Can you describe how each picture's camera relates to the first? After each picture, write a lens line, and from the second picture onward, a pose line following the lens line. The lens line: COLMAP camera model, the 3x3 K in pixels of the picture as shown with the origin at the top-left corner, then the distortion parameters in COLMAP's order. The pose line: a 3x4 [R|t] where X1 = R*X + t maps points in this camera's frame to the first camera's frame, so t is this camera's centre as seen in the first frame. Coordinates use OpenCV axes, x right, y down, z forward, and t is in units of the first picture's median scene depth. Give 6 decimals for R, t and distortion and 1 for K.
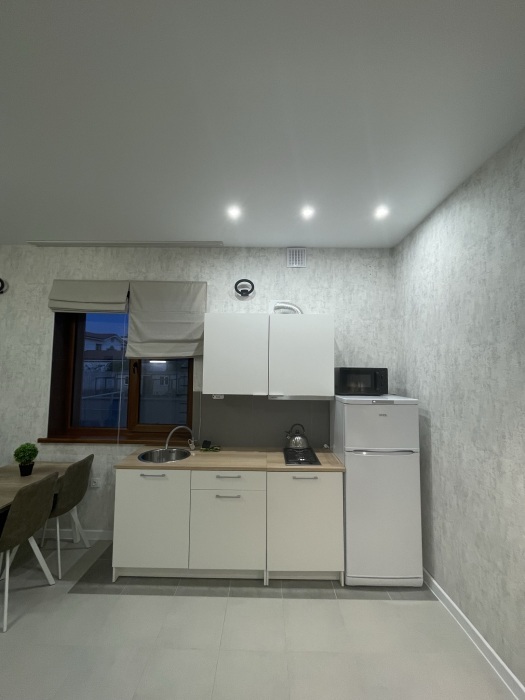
lens RADIAL K [[289.8, 0, 260.7], [0, 289.8, 352.2], [0, 0, 1]] dist [-0.002548, 0.000153]
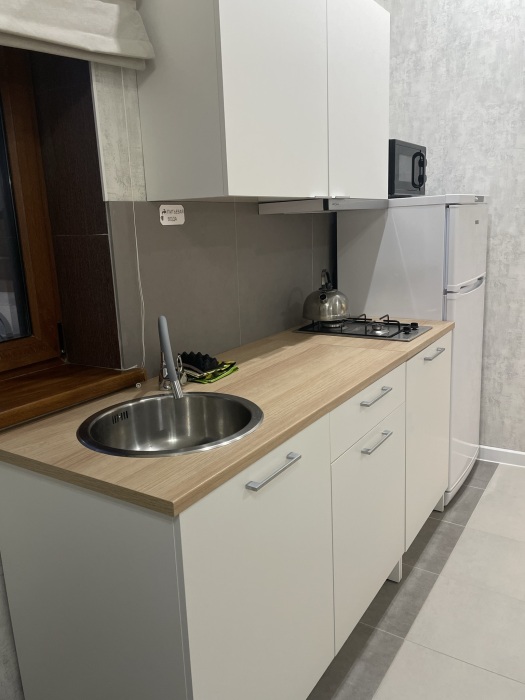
lens RADIAL K [[558.8, 0, 262.0], [0, 558.8, 347.5], [0, 0, 1]] dist [0.032342, -0.042968]
pose [[0.534650, -0.217353, 0.816644, -0.656504], [-0.004179, 0.965666, 0.259752, 0.140430], [-0.845063, -0.142289, 0.515385, 0.619876]]
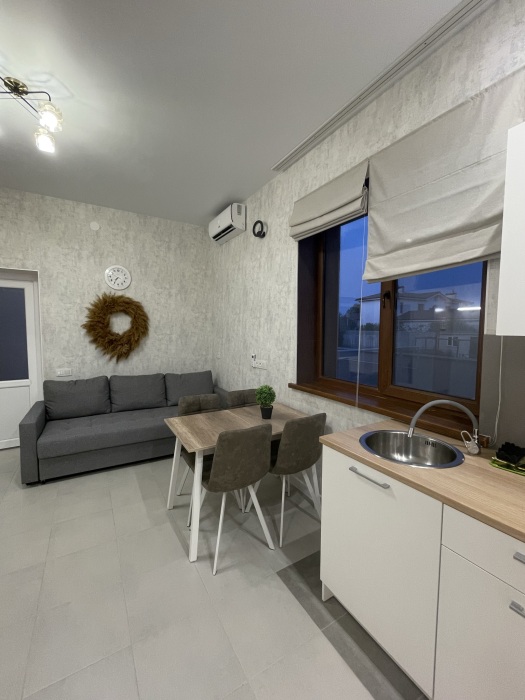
lens RADIAL K [[289.8, 0, 264.6], [0, 289.8, 349.9], [0, 0, 1]] dist [-0.002548, 0.000153]
pose [[0.530044, 0.051538, -0.846403, -0.021031], [0.054420, 0.994026, 0.094607, 0.099659], [0.846222, -0.096207, 0.524073, 0.460780]]
